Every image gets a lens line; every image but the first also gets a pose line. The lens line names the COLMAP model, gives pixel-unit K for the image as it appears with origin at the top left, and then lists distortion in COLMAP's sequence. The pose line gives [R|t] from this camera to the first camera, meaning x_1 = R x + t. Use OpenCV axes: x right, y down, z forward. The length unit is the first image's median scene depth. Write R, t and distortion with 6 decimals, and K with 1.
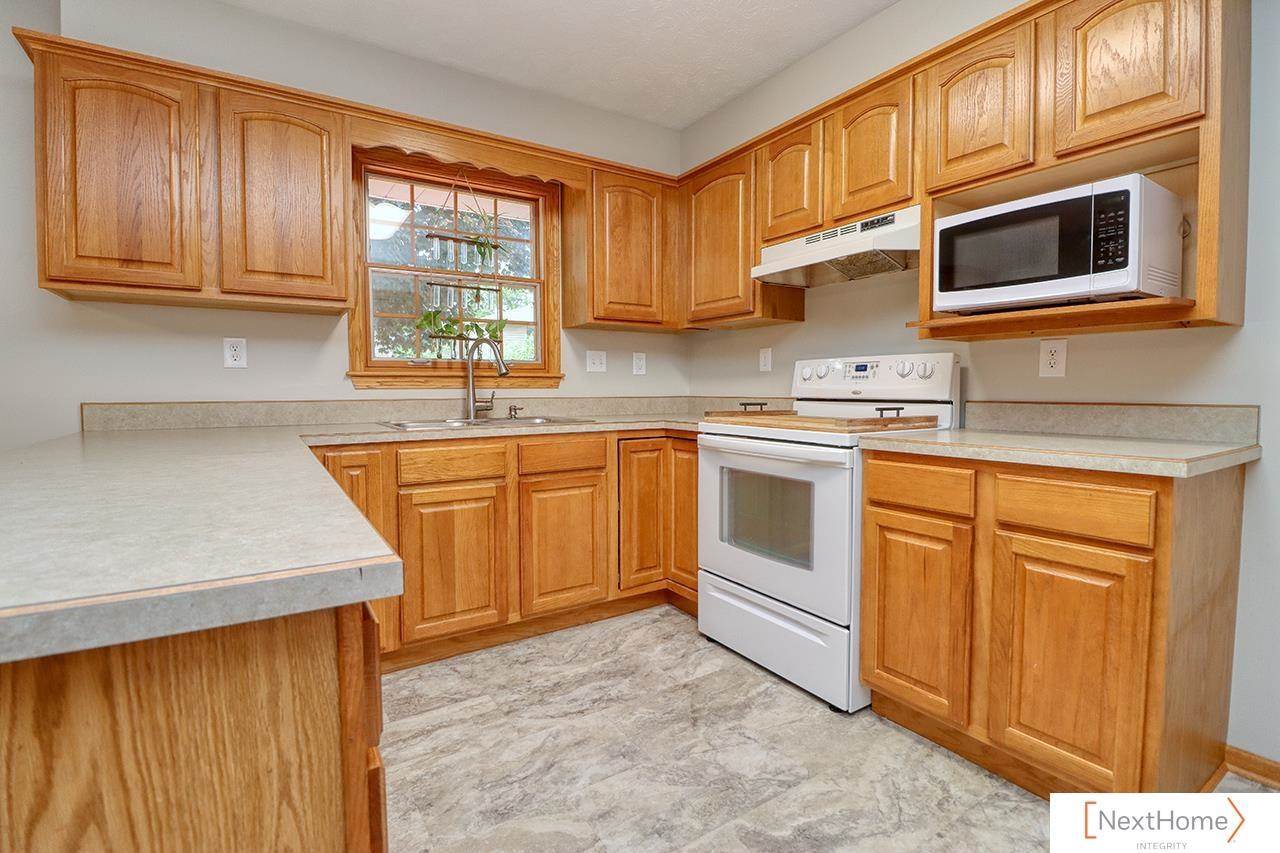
lens RADIAL K [[594.1, 0, 635.6], [0, 594.1, 417.9], [0, 0, 1]] dist [0.000702, -0.012081]
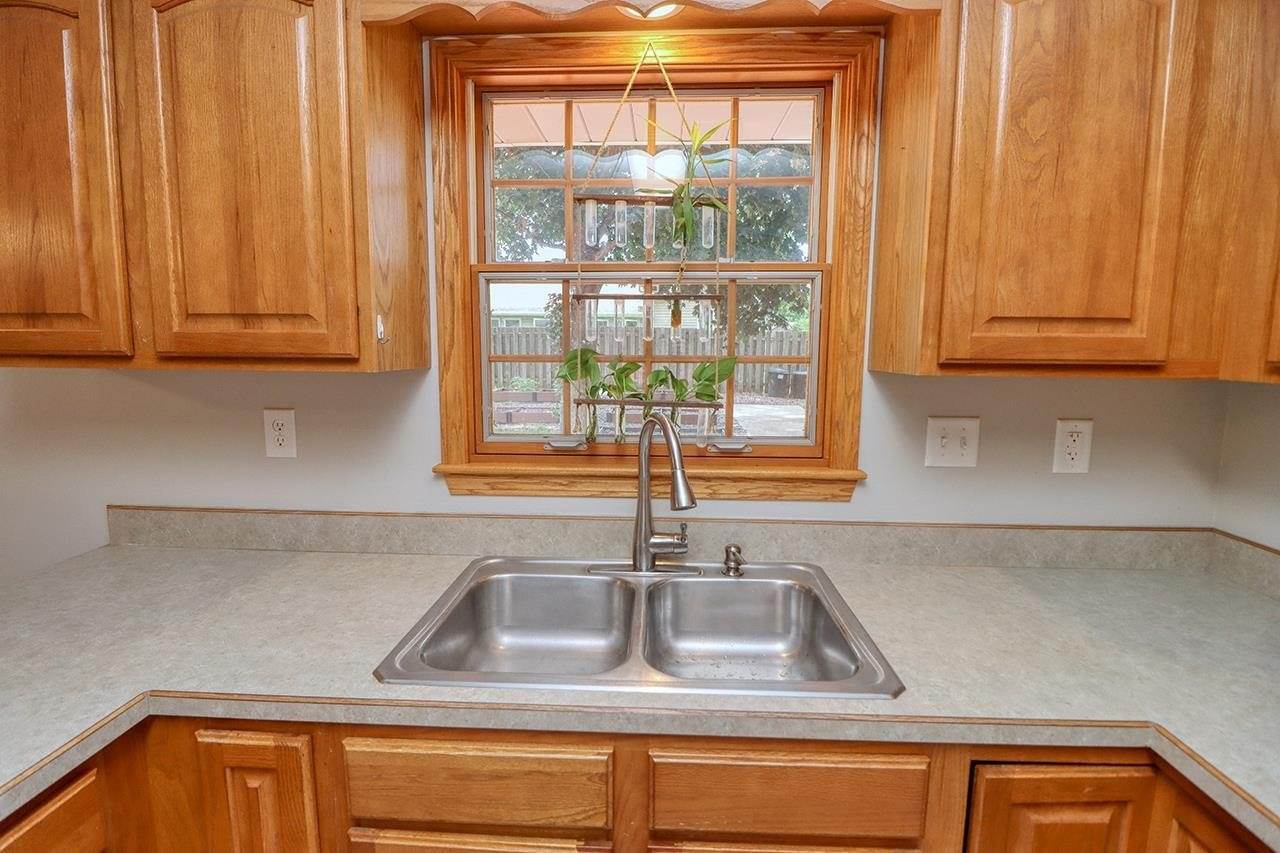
lens RADIAL K [[594.1, 0, 635.6], [0, 594.1, 417.9], [0, 0, 1]] dist [0.000702, -0.012081]
pose [[0.816239, 0.079138, -0.572269, -0.010298], [-0.037353, 0.995730, 0.084420, -0.180520], [0.576506, -0.047531, 0.815709, 0.660777]]
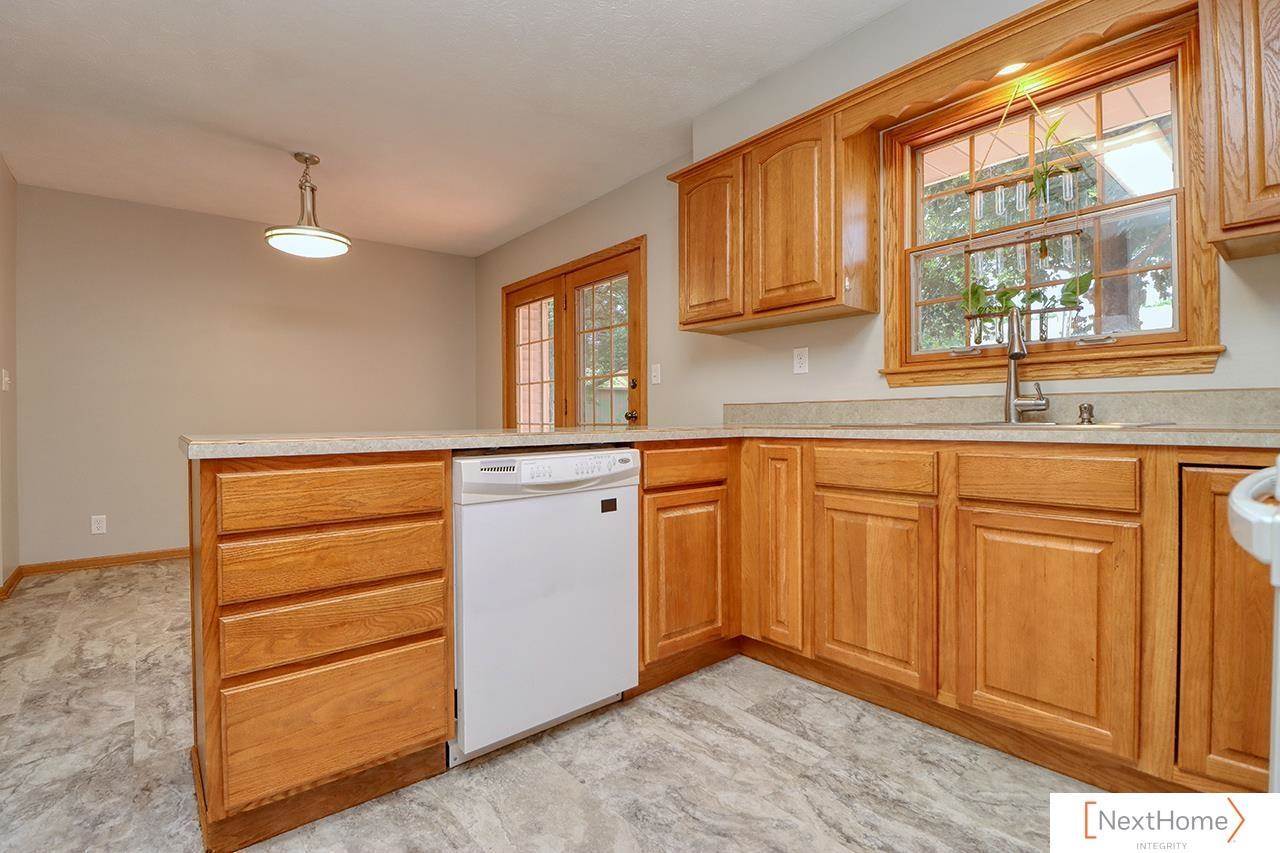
lens RADIAL K [[594.1, 0, 635.6], [0, 594.1, 417.9], [0, 0, 1]] dist [0.000702, -0.012081]
pose [[0.122319, 0.005268, -0.992477, 0.422855], [-0.039802, 0.999207, 0.000398, 0.015512], [0.991692, 0.039454, 0.122432, 0.501775]]
